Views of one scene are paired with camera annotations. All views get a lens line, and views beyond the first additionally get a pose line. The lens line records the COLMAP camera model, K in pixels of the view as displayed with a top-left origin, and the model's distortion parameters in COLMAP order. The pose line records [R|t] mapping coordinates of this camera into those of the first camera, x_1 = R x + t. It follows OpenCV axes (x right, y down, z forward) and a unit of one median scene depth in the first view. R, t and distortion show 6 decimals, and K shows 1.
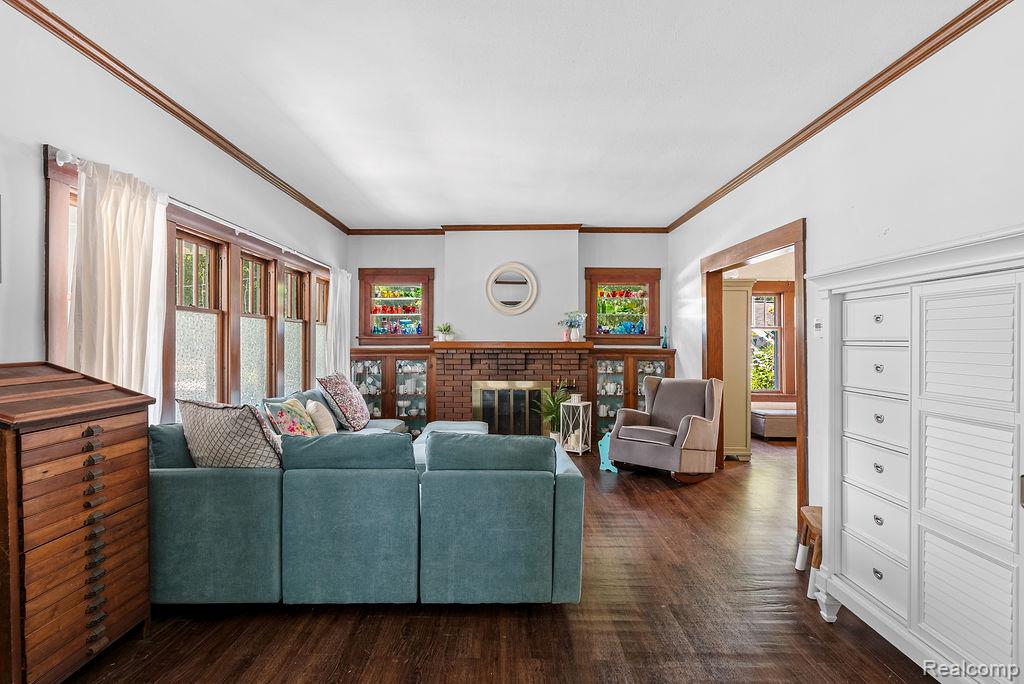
lens RADIAL K [[501.9, 0, 514.7], [0, 501.9, 343.1], [0, 0, 1]] dist [-0.000120, 0.001177]
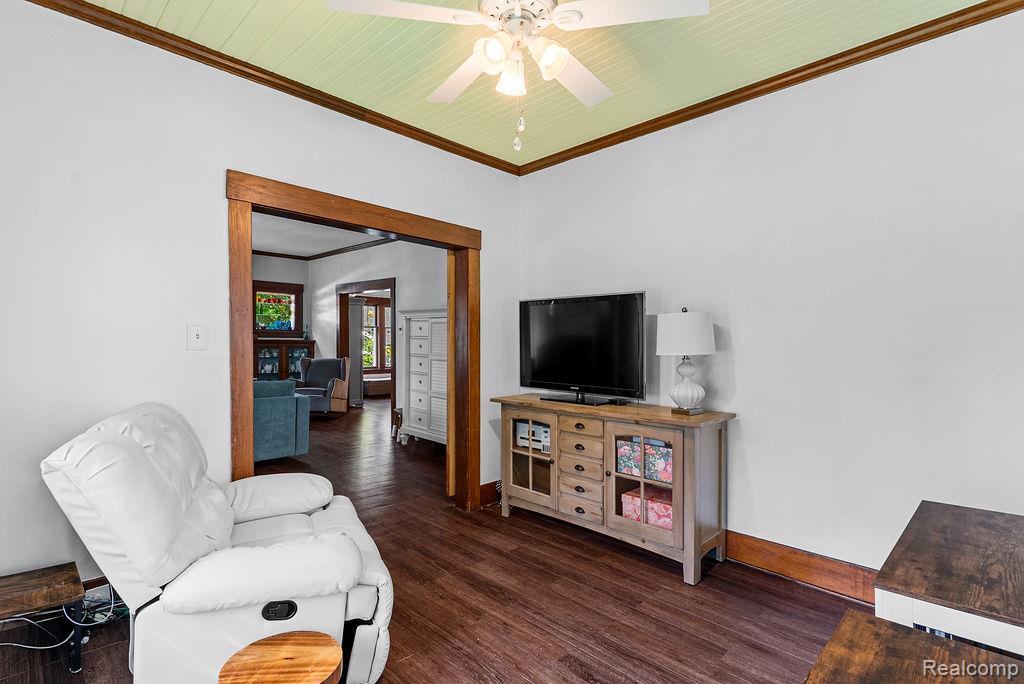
lens RADIAL K [[484.3, 0, 507.4], [0, 484.3, 343.9], [0, 0, 1]] dist [-0.001902, -0.000078]
pose [[0.716294, -0.004813, 0.697782, -0.285173], [-0.006968, 0.999877, 0.014050, -0.001874], [-0.697764, -0.014926, 0.716172, -0.446902]]
